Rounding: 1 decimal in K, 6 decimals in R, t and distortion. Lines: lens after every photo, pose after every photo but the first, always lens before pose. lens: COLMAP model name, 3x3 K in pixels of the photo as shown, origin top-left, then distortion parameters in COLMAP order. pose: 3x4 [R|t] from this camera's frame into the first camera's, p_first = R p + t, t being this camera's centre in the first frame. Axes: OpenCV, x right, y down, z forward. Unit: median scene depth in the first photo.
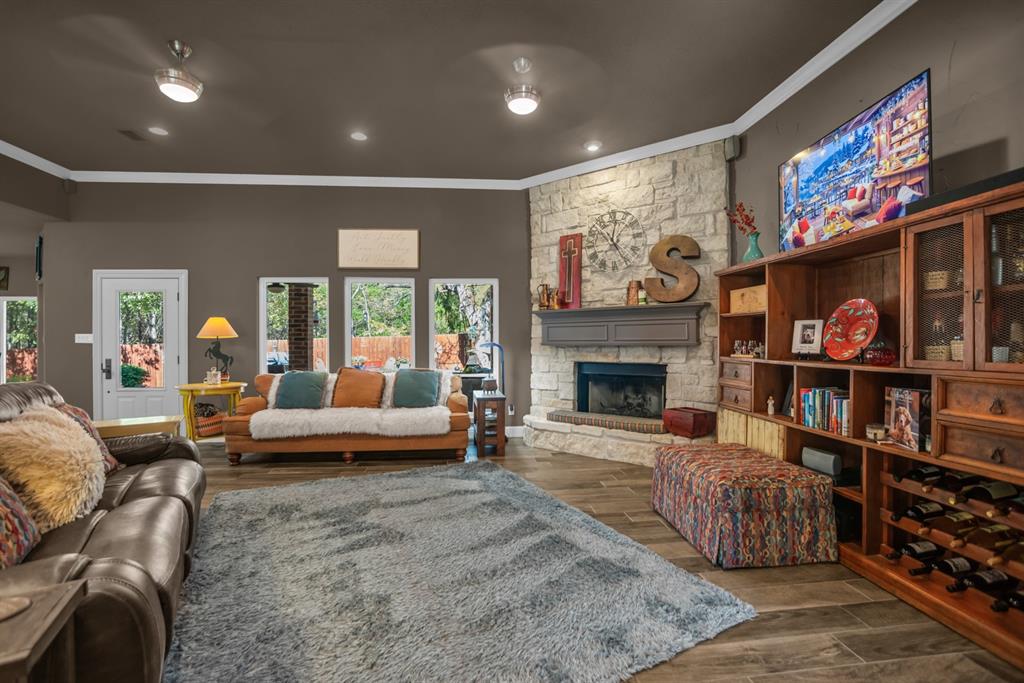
lens RADIAL K [[443.3, 0, 513.2], [0, 443.3, 344.4], [0, 0, 1]] dist [-0.031073, 0.001522]
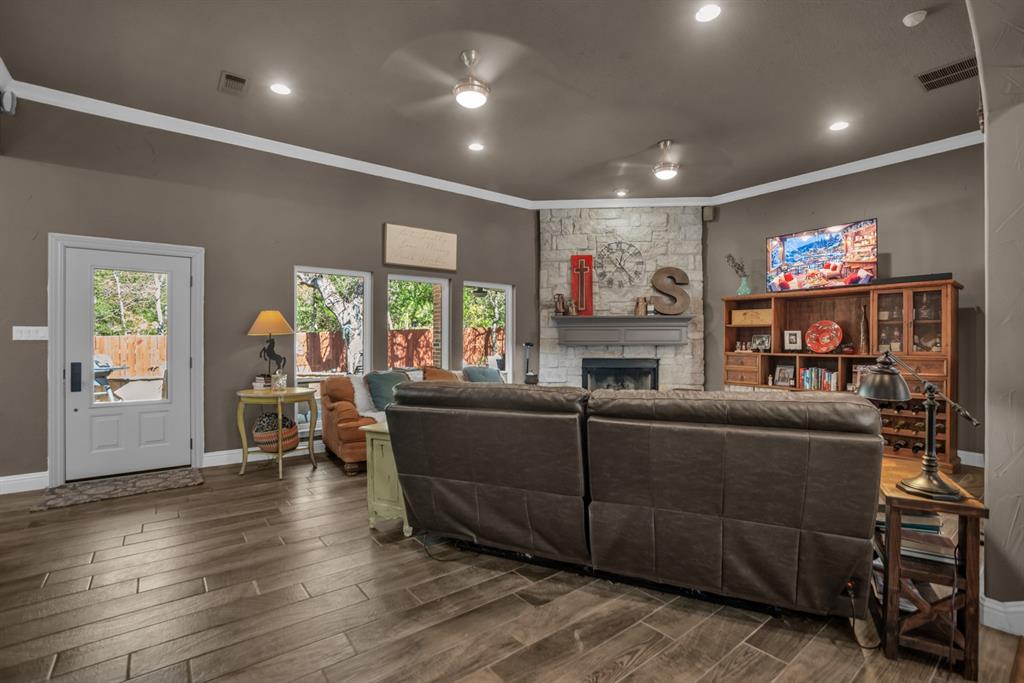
lens RADIAL K [[468.5, 0, 510.9], [0, 468.5, 346.2], [0, 0, 1]] dist [-0.031789, -0.001223]
pose [[0.851219, 0.000706, 0.524810, -0.800147], [-0.001754, 0.999997, 0.001499, 0.004186], [-0.524808, -0.002196, 0.851218, -0.004377]]
